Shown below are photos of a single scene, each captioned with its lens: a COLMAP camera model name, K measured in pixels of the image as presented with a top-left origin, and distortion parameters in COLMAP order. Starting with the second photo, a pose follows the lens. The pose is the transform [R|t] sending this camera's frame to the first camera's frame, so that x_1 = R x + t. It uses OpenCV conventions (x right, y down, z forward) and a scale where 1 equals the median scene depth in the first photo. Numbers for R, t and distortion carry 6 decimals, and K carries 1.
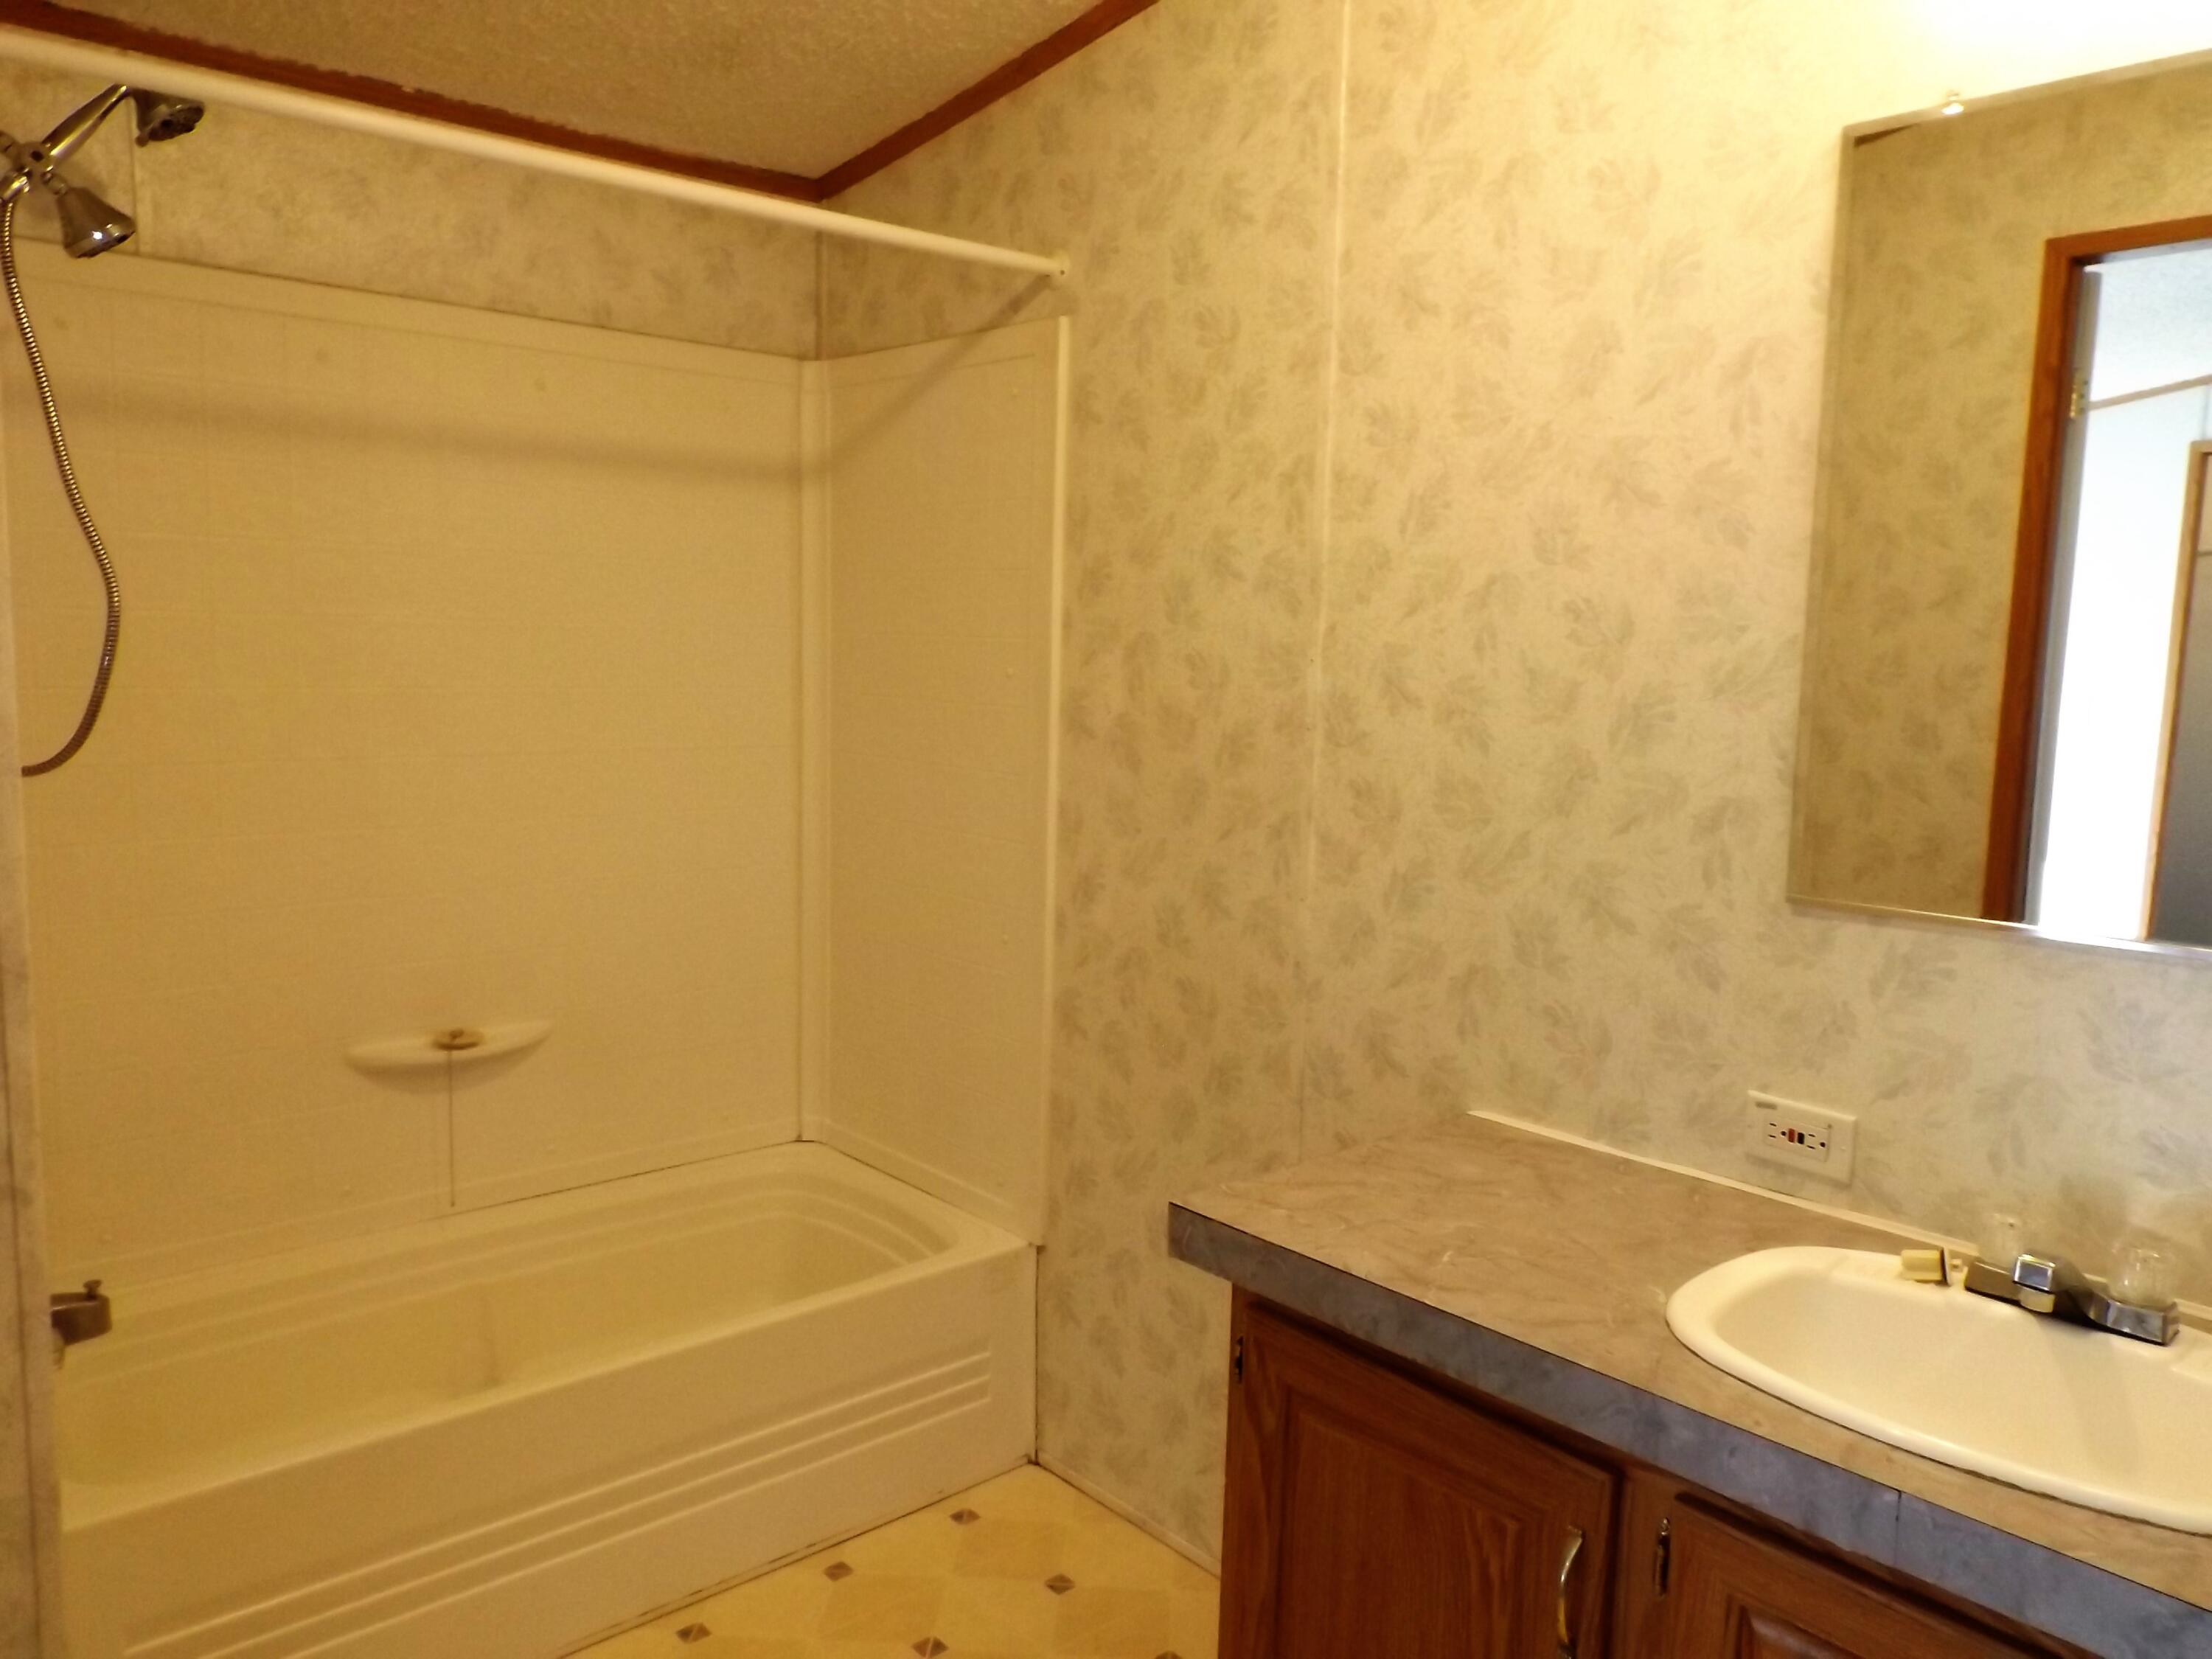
lens RADIAL K [[1549.9, 0, 1106.0], [0, 1549.9, 829.5], [0, 0, 1]] dist [0.014521, 0.000536]
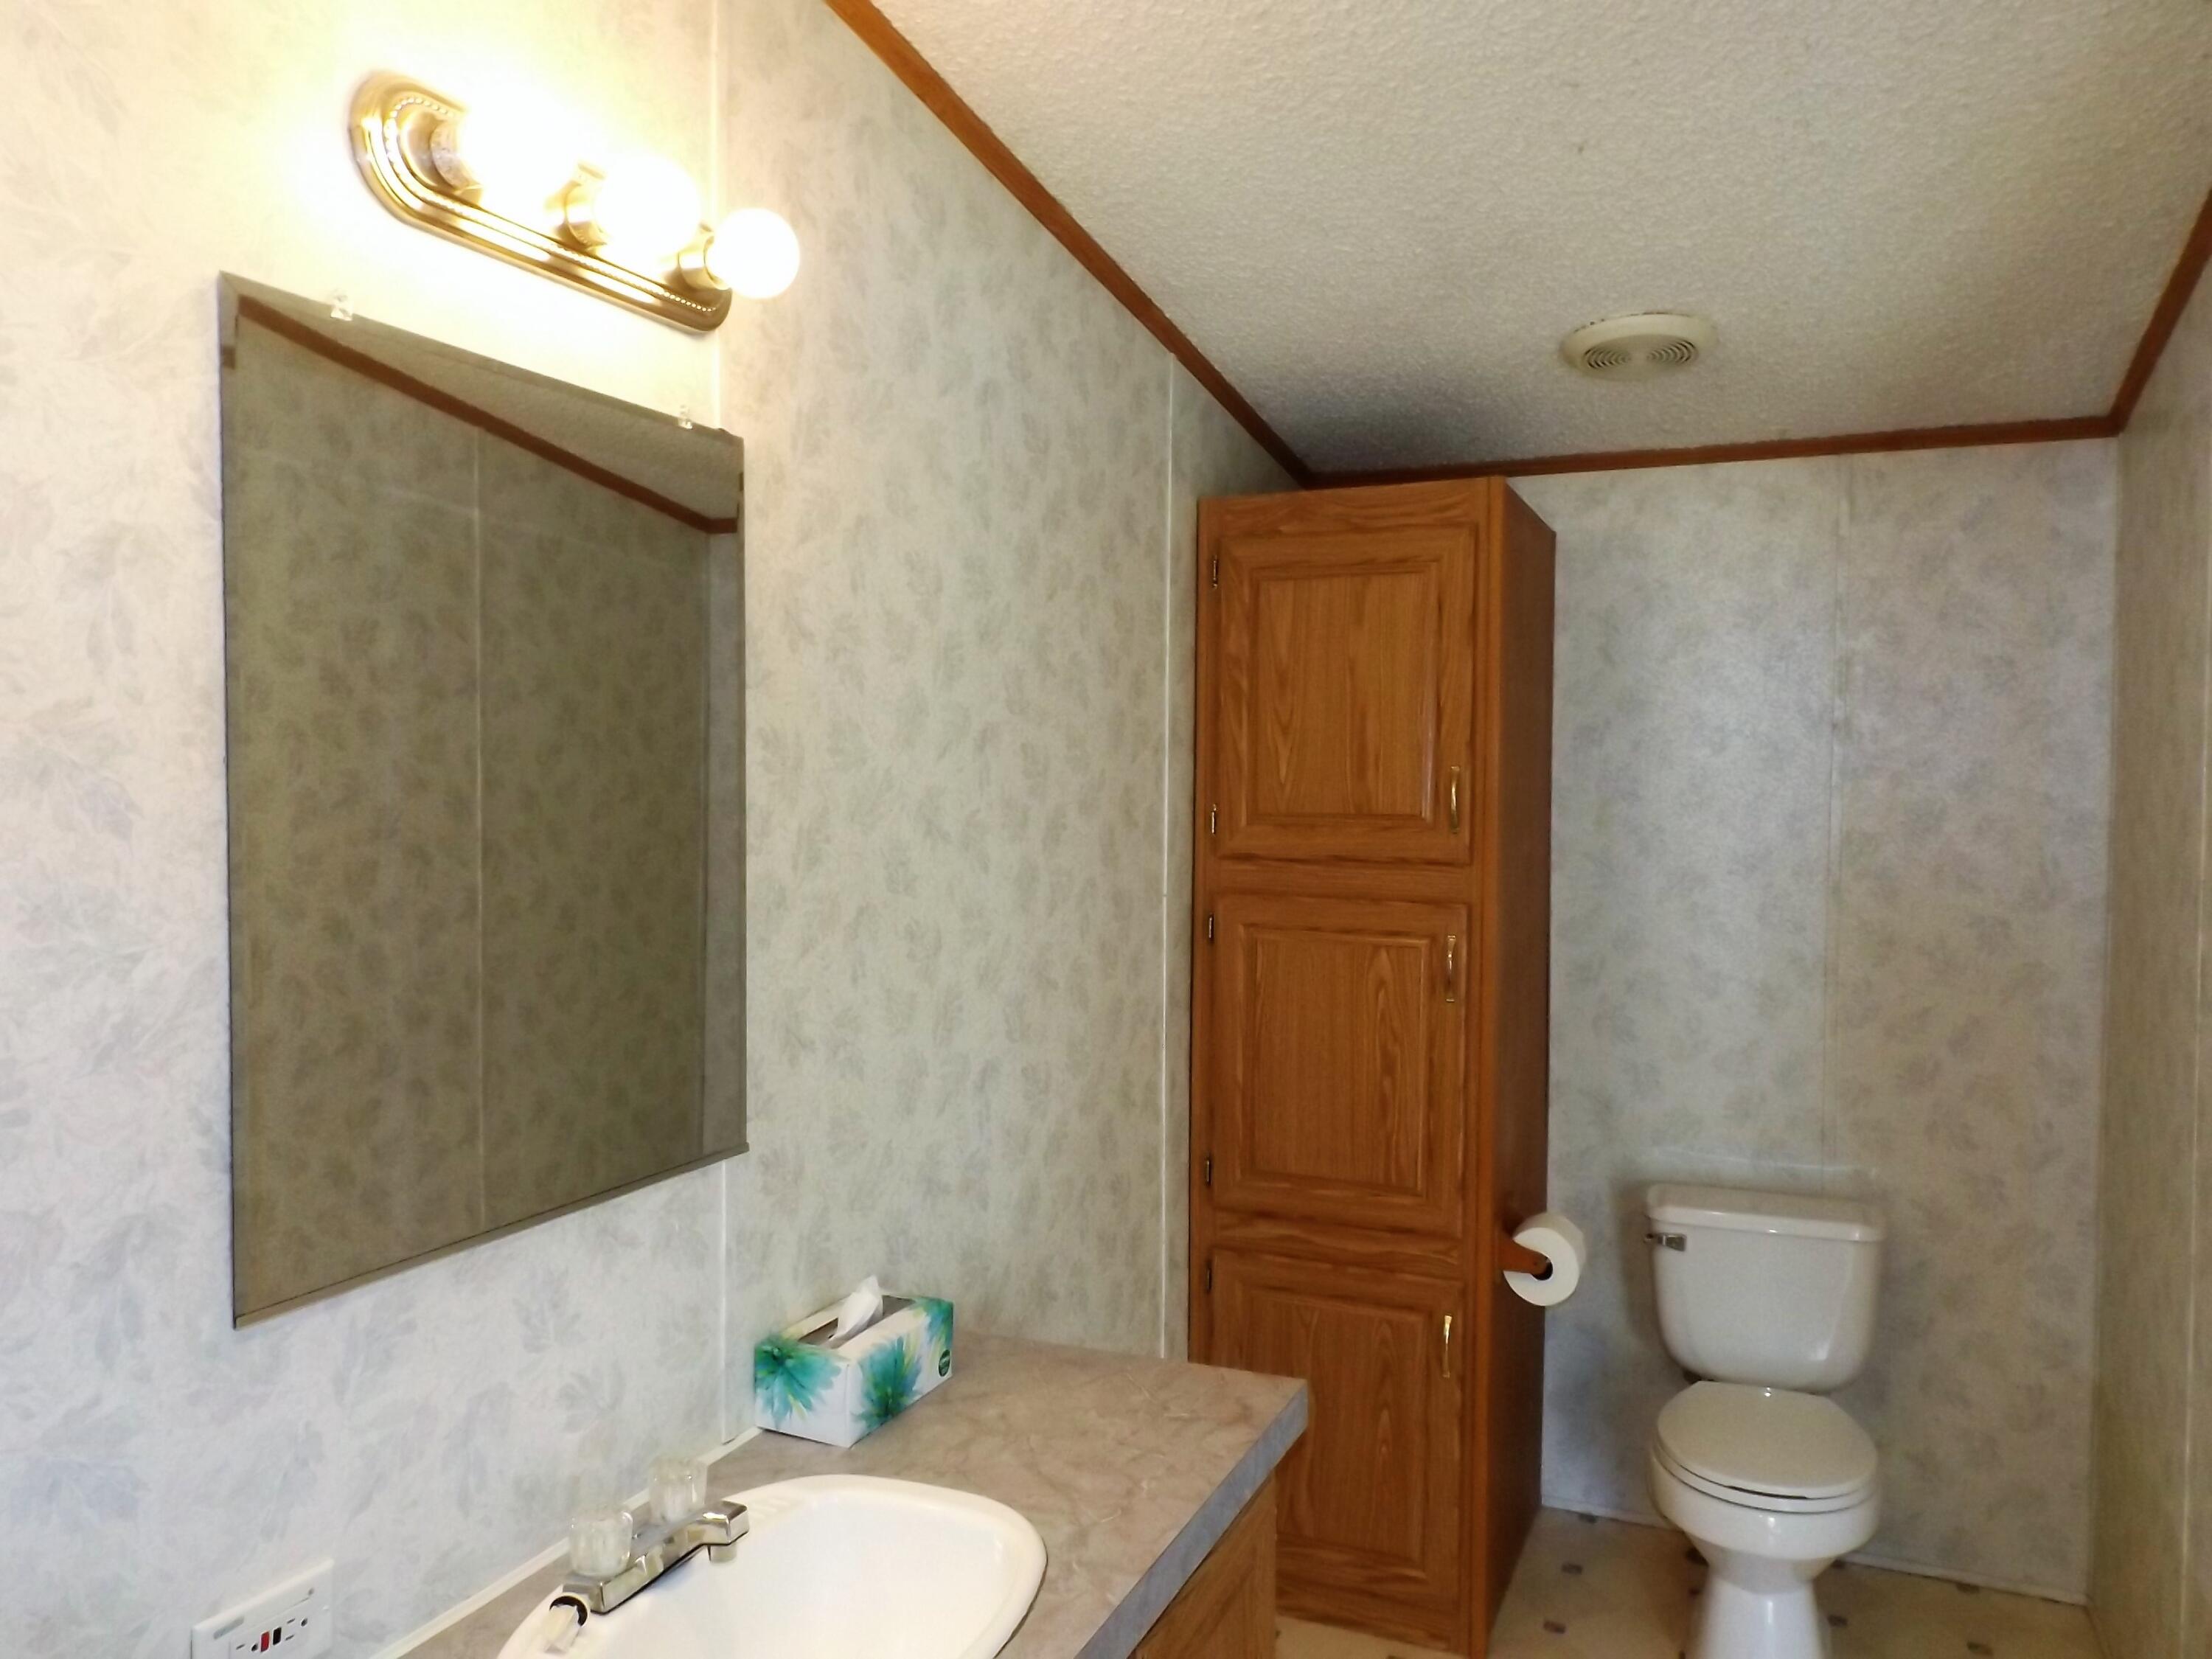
lens RADIAL K [[1590.8, 0, 1118.1], [0, 1590.8, 832.3], [0, 0, 1]] dist [0.013157, -0.002645]
pose [[-0.416412, -0.057186, 0.907376, -0.322811], [0.093426, 0.990045, 0.105271, -0.185740], [-0.904363, 0.128609, -0.406924, 0.775690]]
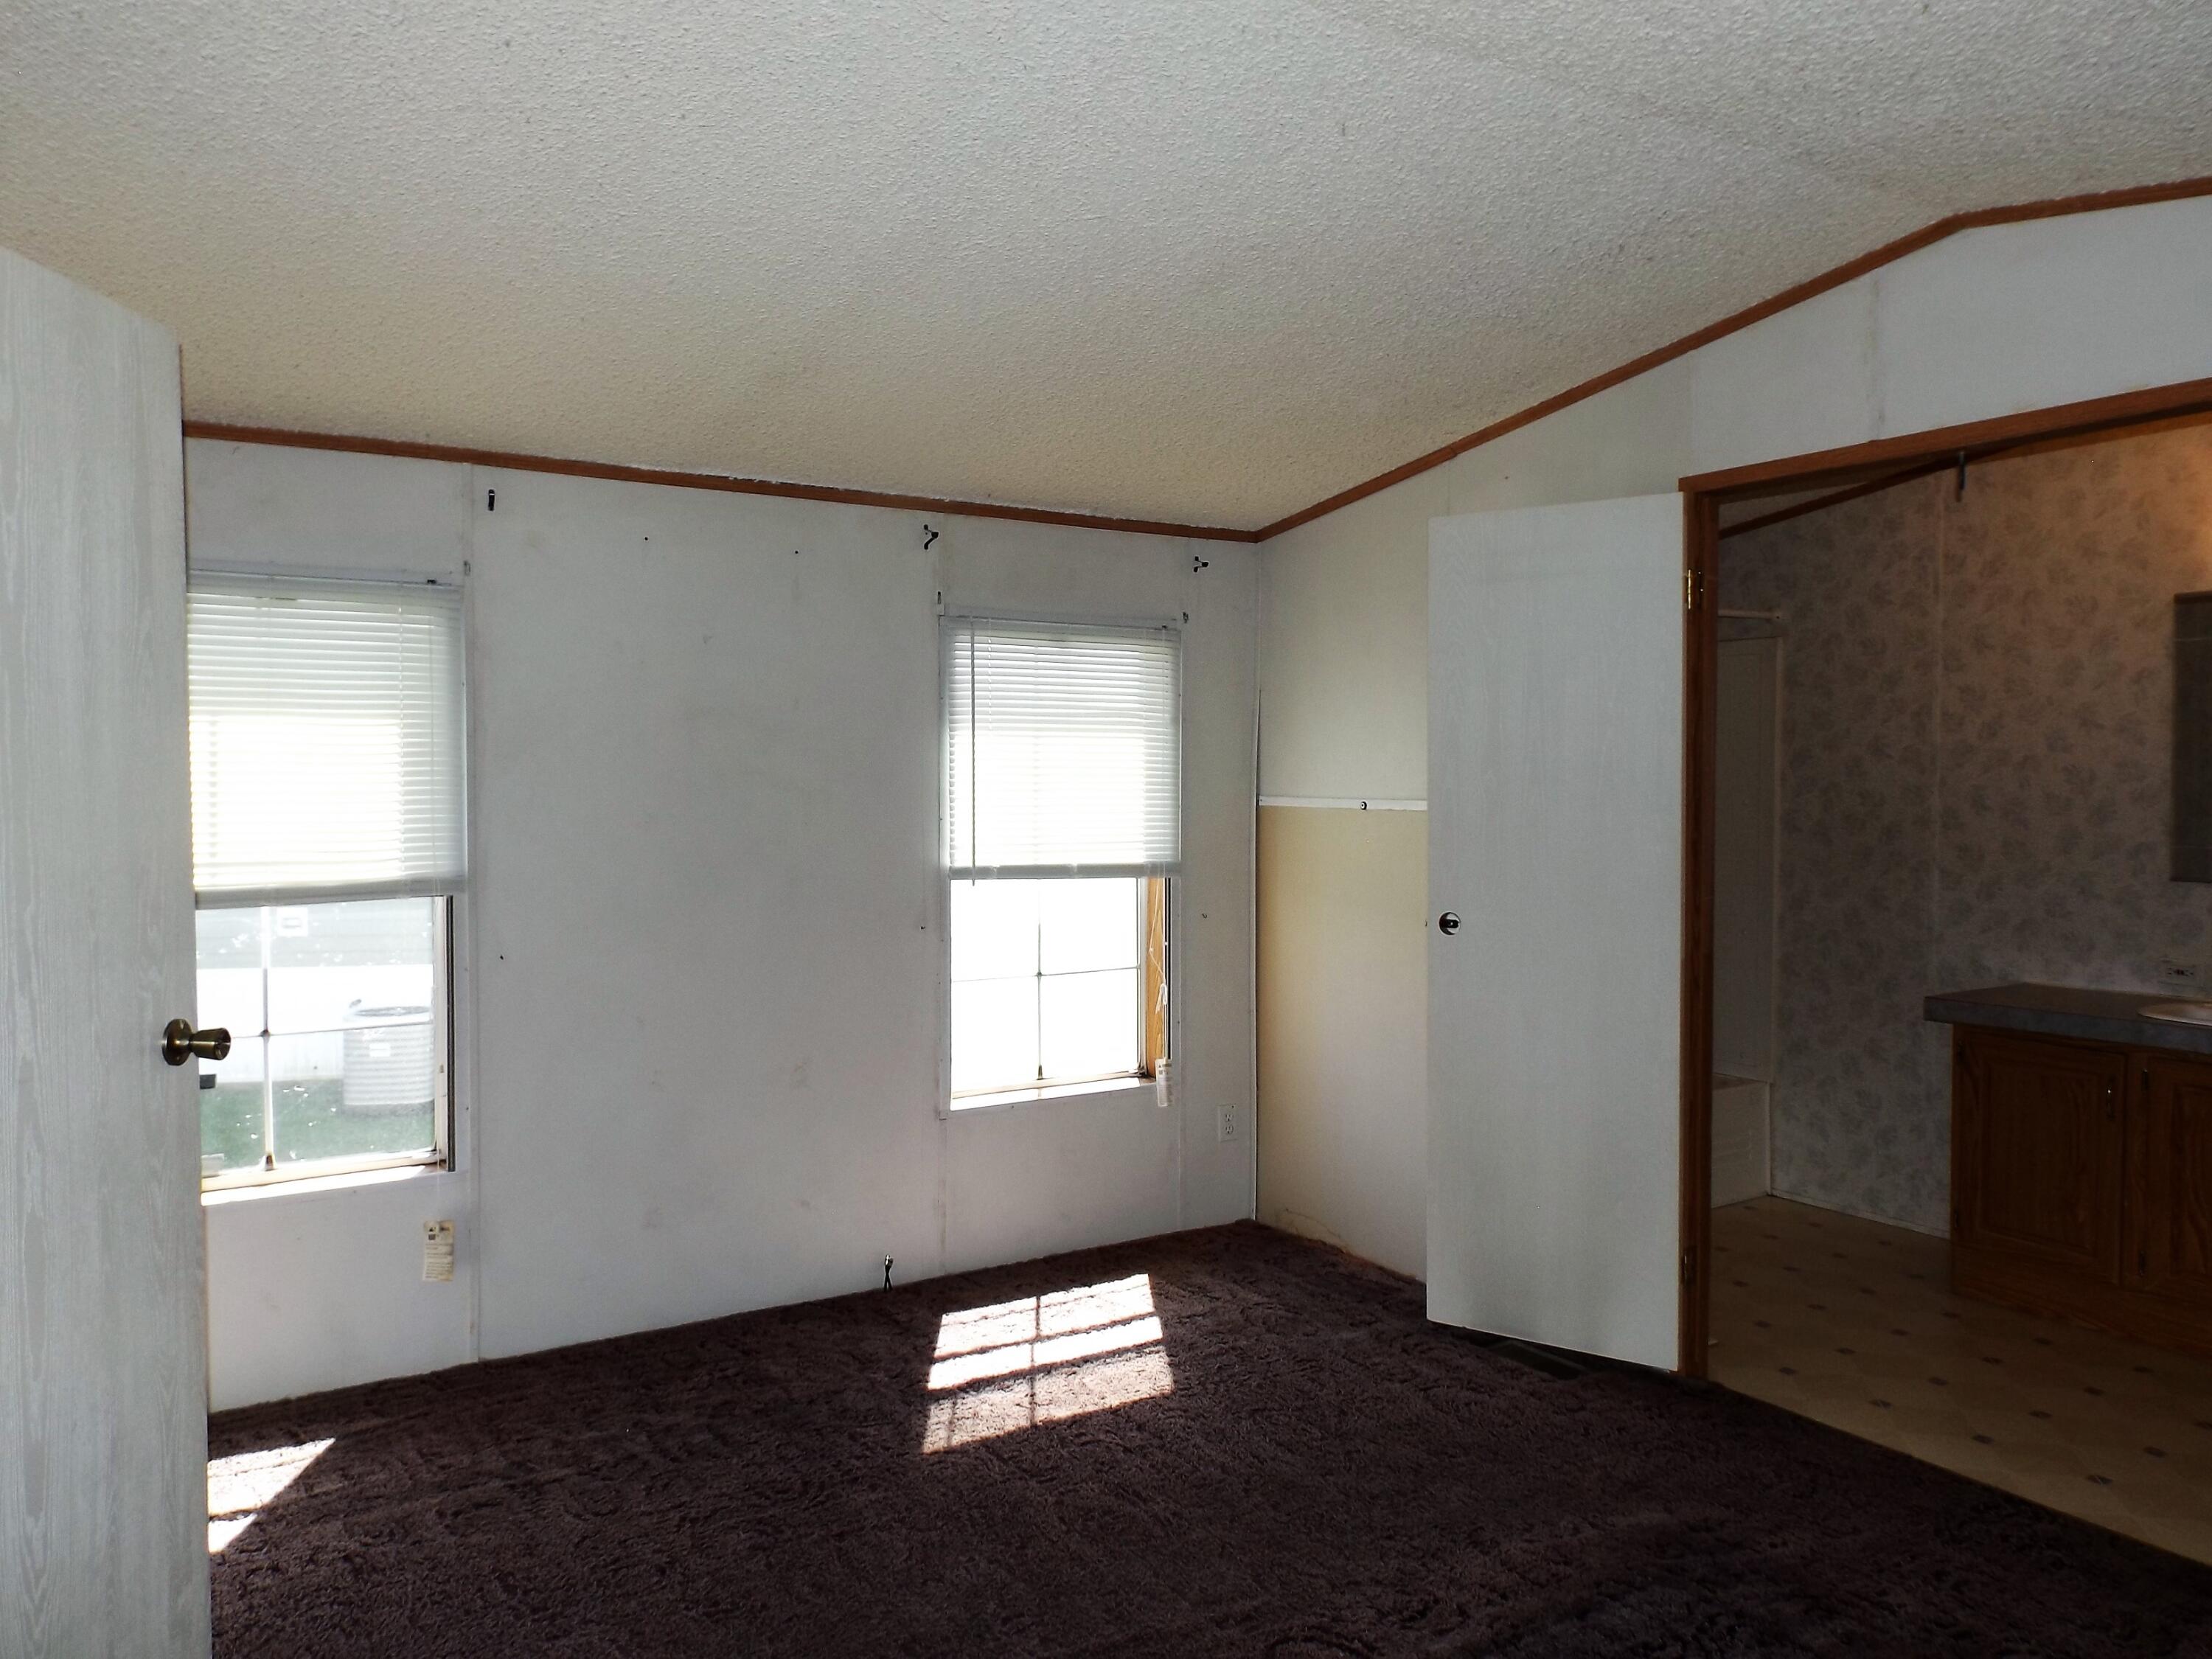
lens RADIAL K [[1590.8, 0, 1118.1], [0, 1590.8, 832.3], [0, 0, 1]] dist [0.013157, -0.002645]
pose [[0.990684, -0.016530, -0.135175, -0.800314], [0.003901, 0.995643, -0.093165, 0.176563], [0.136126, 0.091769, 0.986432, -1.598915]]
